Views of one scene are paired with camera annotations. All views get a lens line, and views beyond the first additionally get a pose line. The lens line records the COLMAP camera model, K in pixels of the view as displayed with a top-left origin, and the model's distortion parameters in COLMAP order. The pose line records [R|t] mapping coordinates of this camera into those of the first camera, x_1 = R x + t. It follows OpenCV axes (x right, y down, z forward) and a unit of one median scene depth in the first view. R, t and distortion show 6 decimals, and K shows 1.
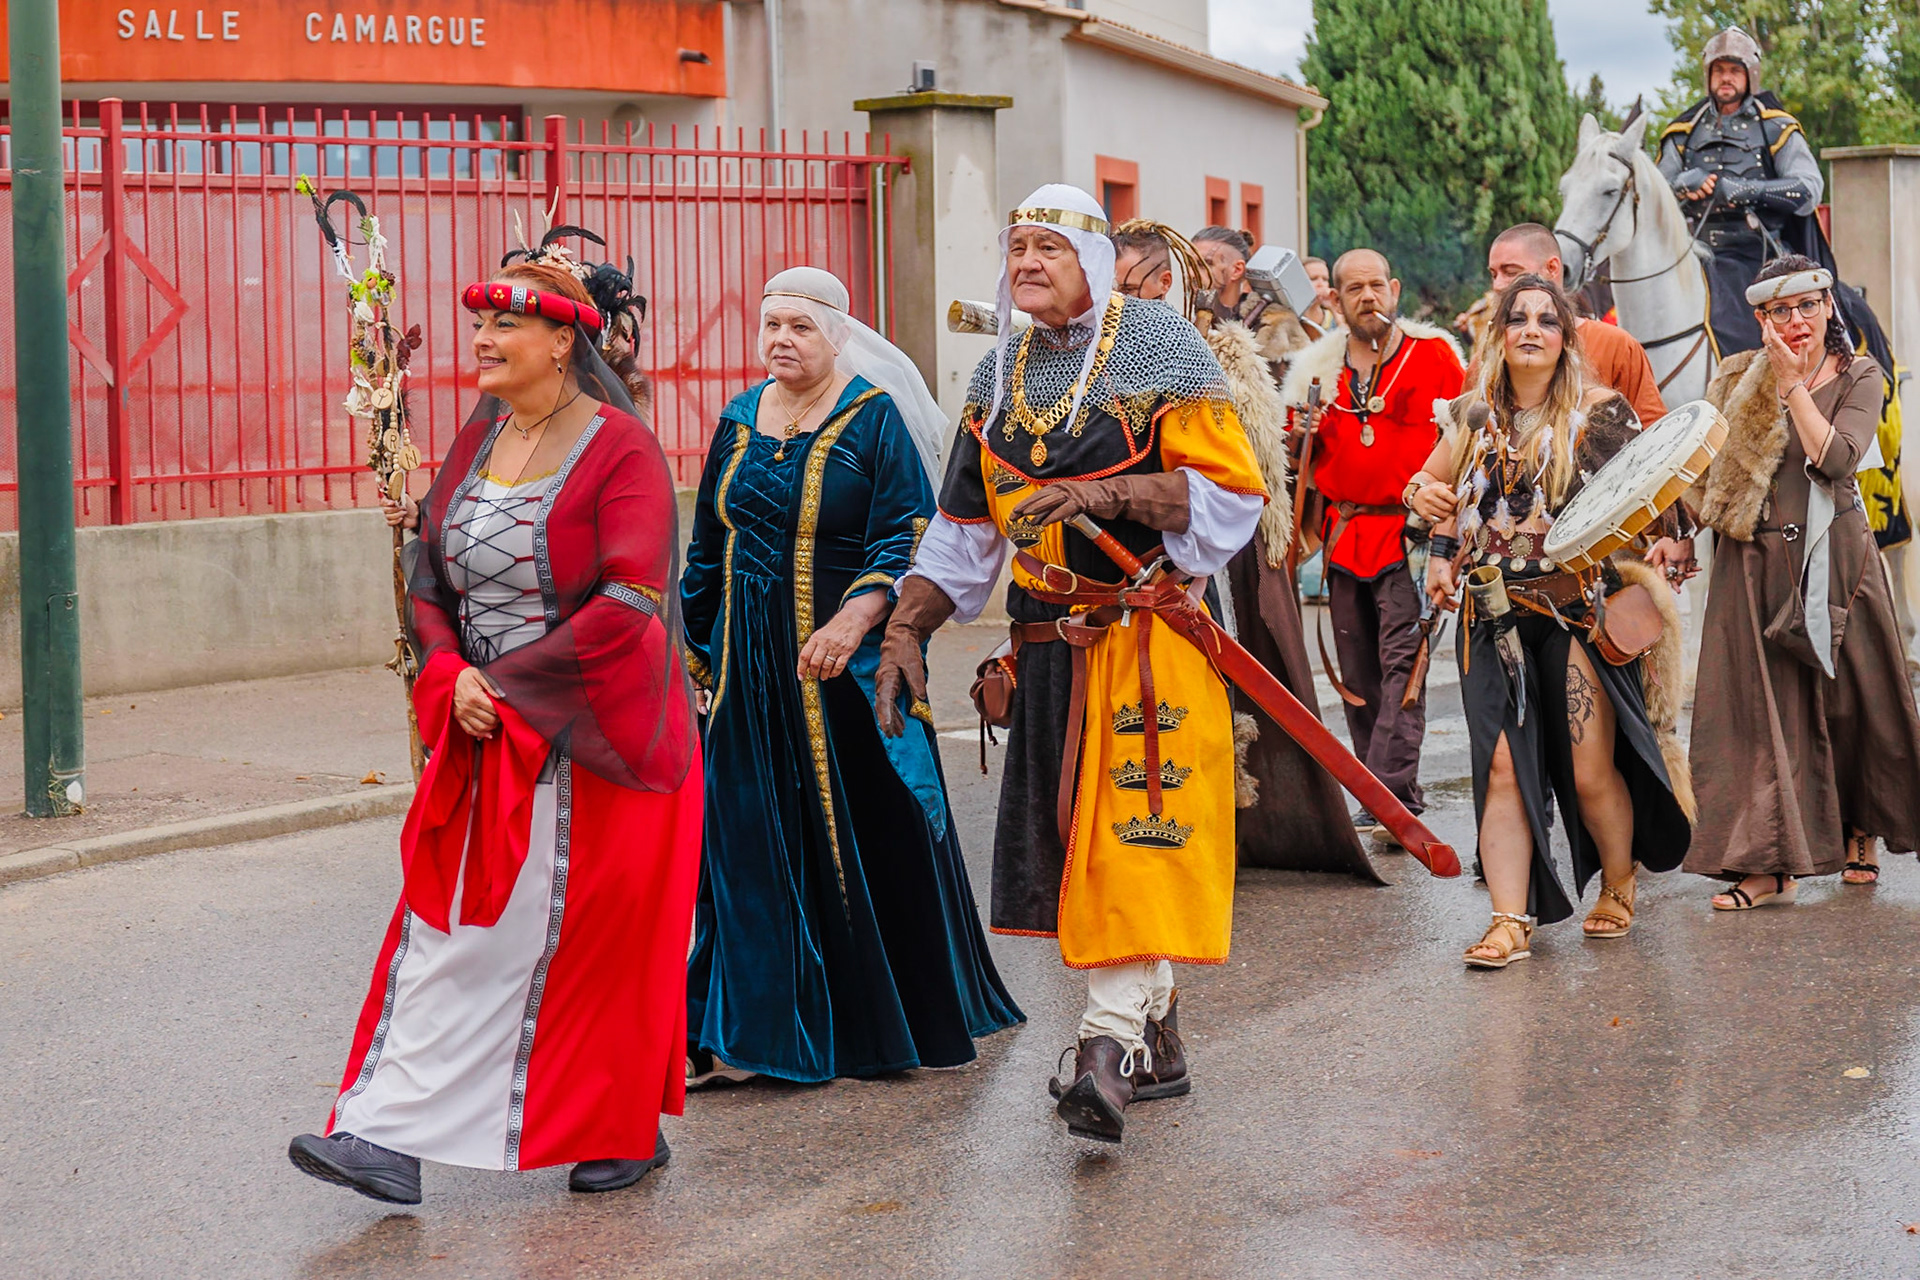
lens RADIAL K [[3352.7, 0, 851.2], [0, 3352.7, 575.5], [0, 0, 1]] dist [0.006543, -0.079743]
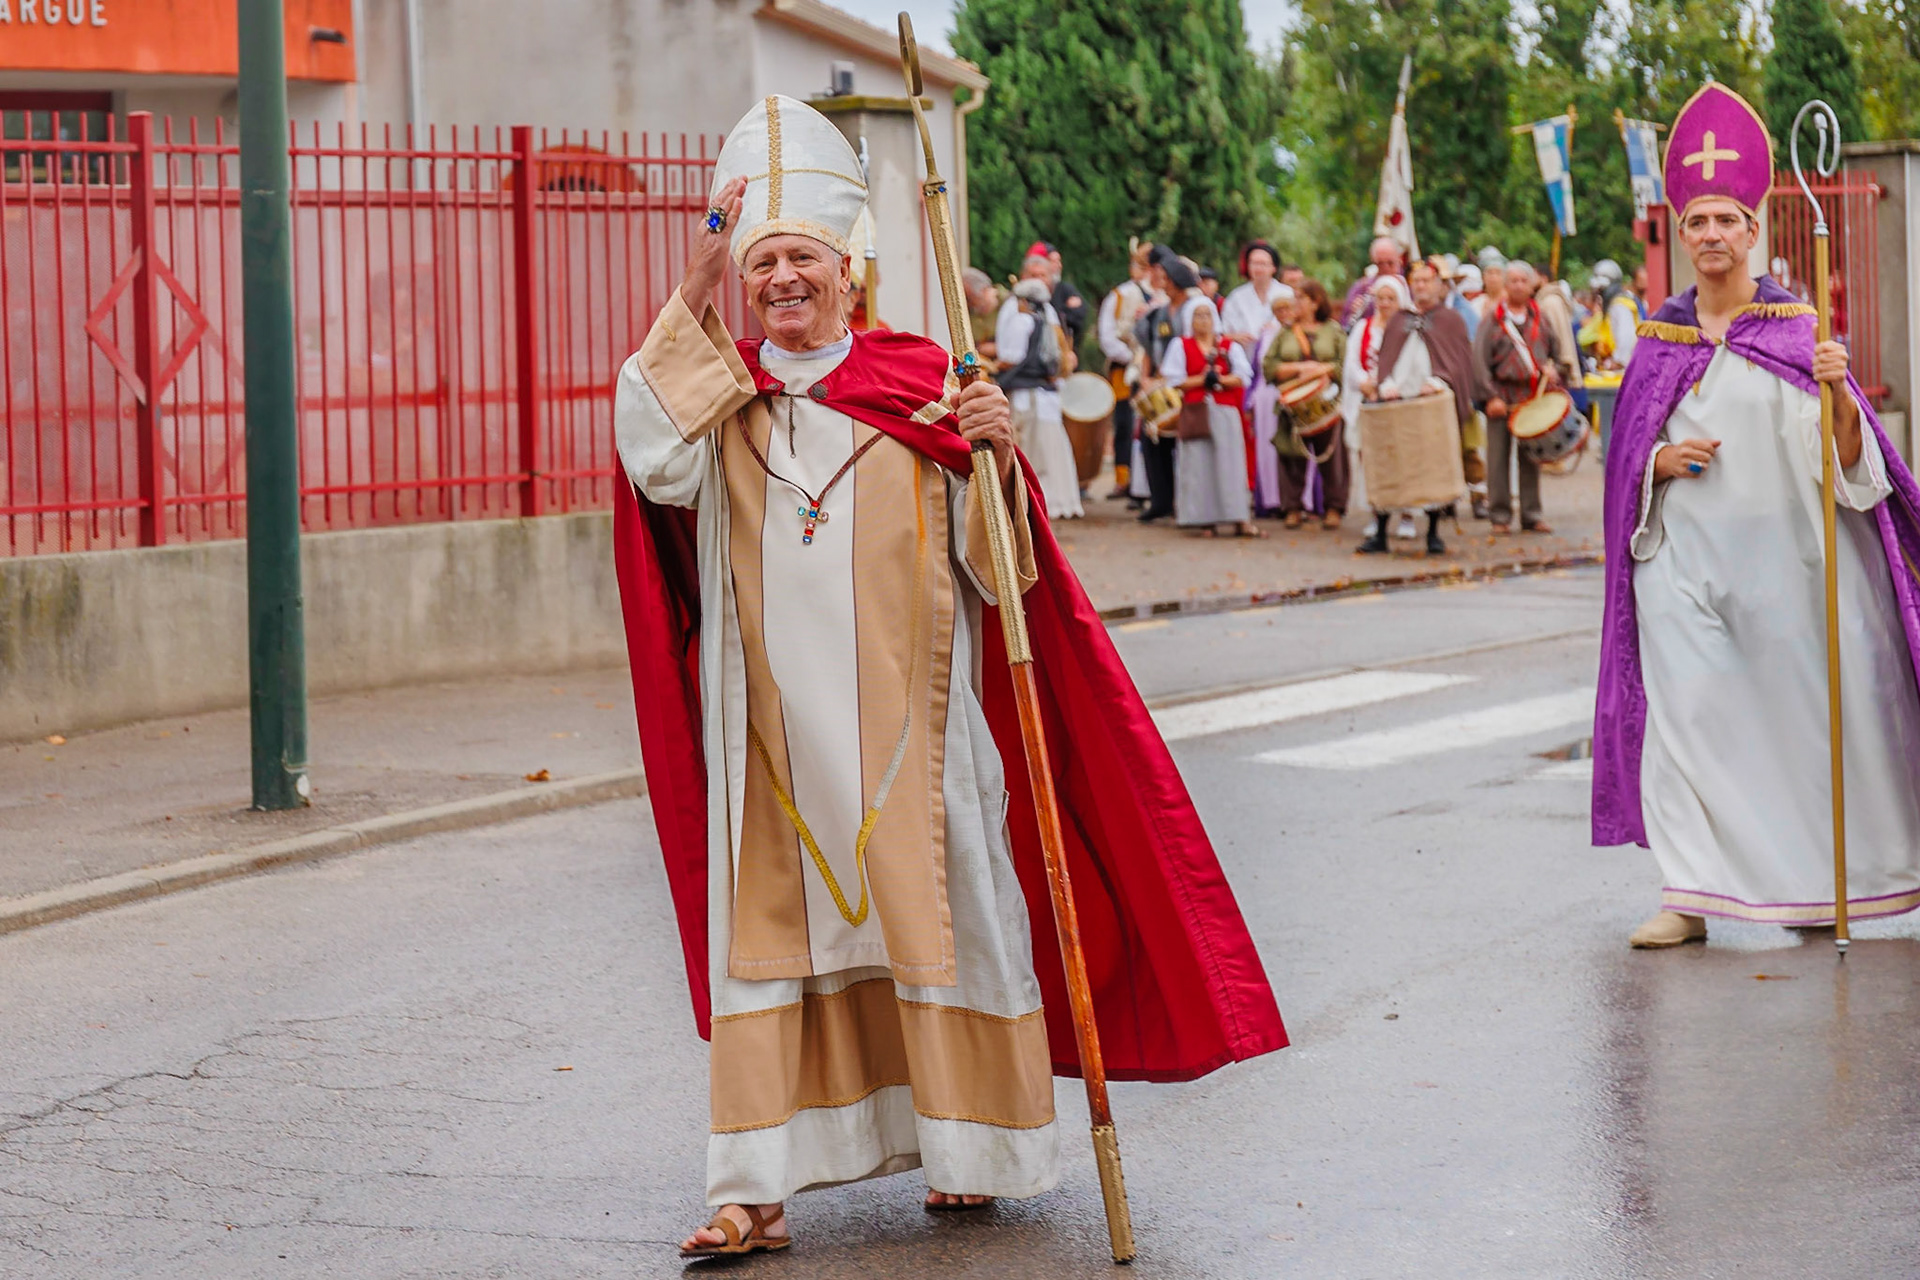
lens RADIAL K [[4383.4, 0, 790.5], [0, 4383.4, 632.8], [0, 0, 1]] dist [0.024696, -0.268640]
pose [[0.989657, -0.020143, 0.142034, -0.069634], [0.021712, 0.999719, -0.009500, 0.008459], [-0.141803, 0.012486, 0.989816, -0.094564]]
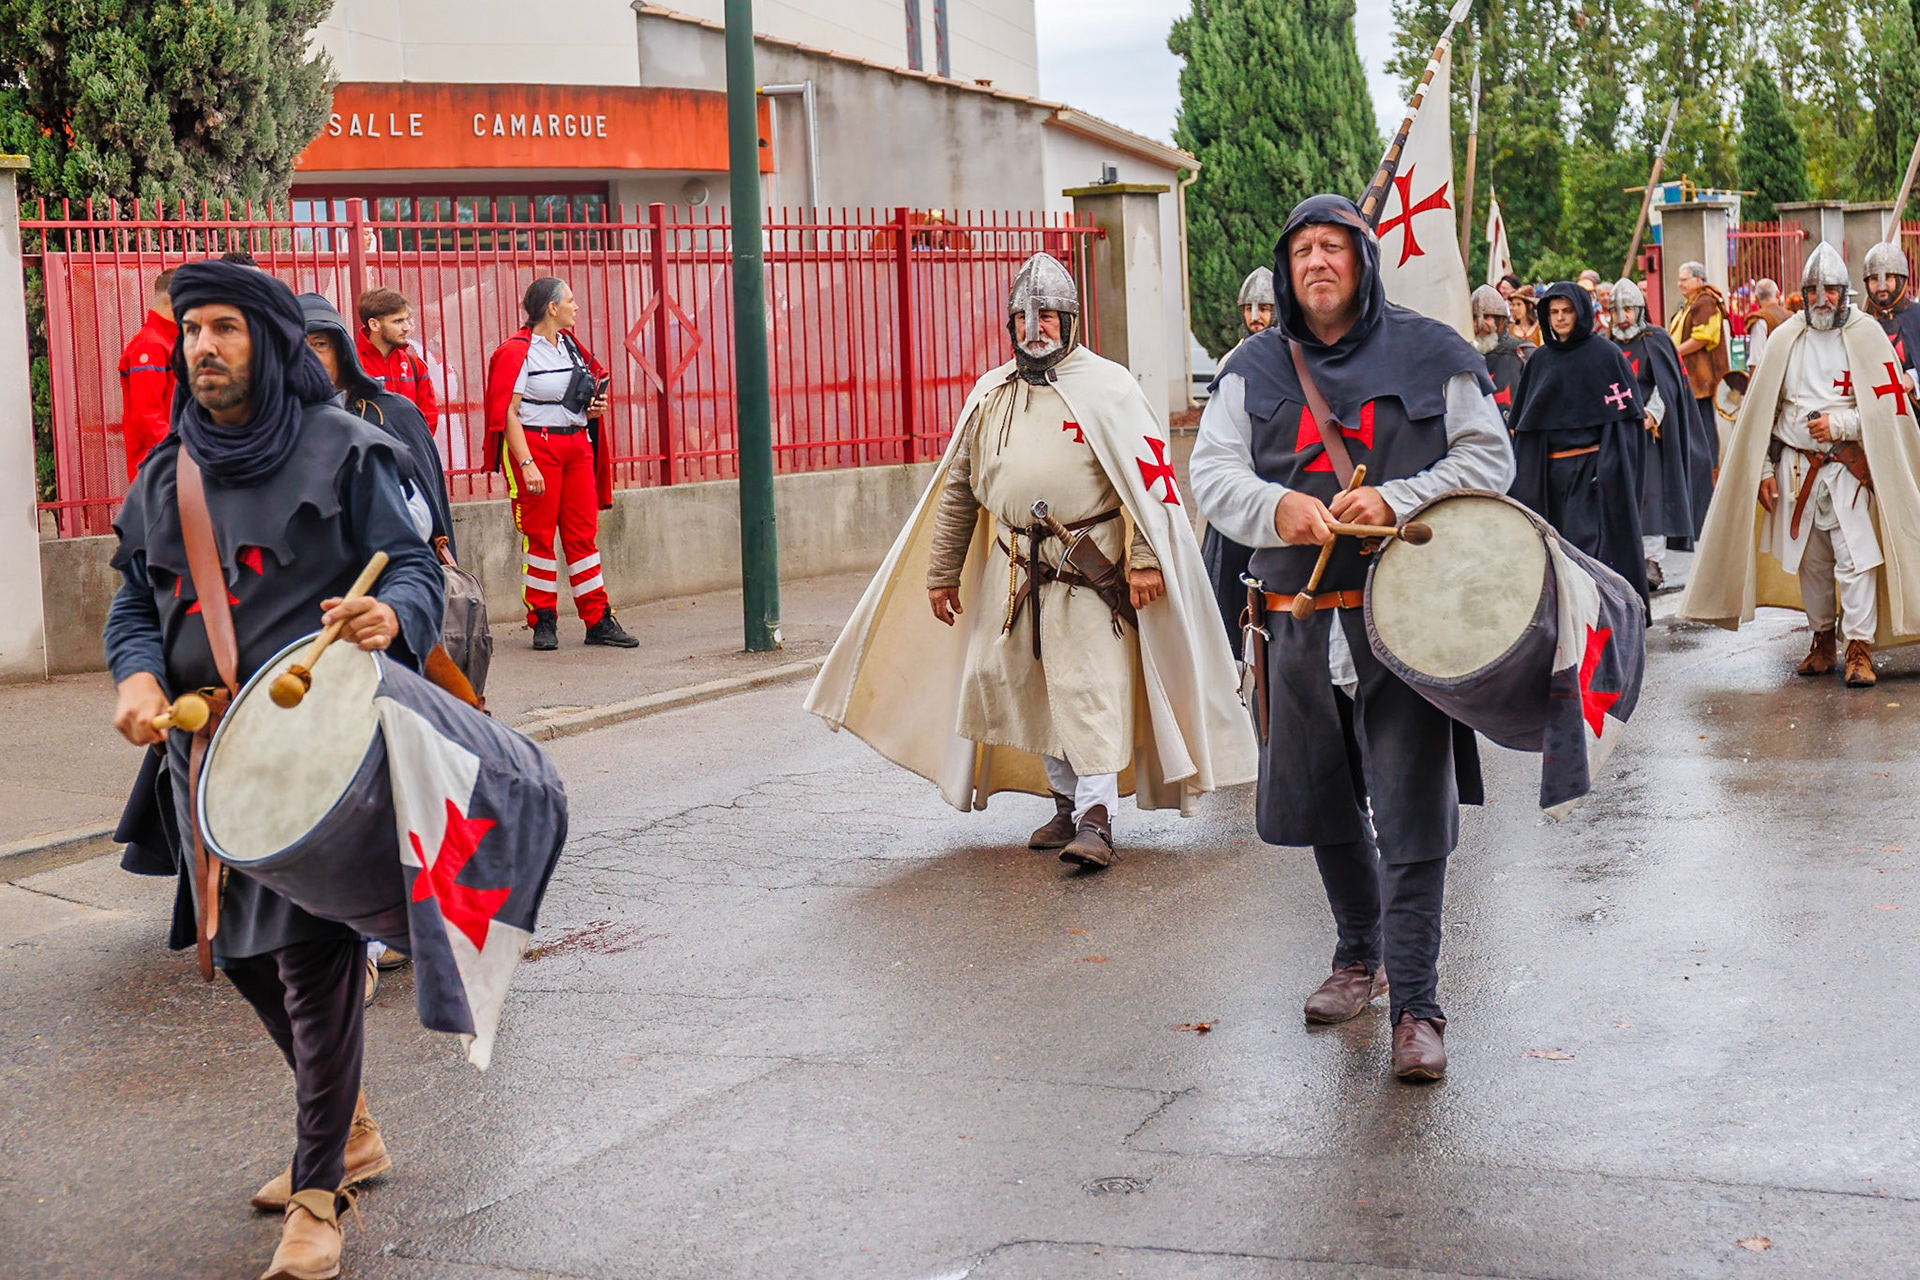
lens RADIAL K [[3089.2, 0, 1063.3], [0, 3089.2, 564.6], [0, 0, 1]] dist [0.008637, -0.032761]
pose [[0.989253, -0.033607, 0.142296, -0.077837], [0.034550, 0.999394, -0.004159, 0.010427], [-0.142070, 0.009030, 0.989815, -0.128568]]
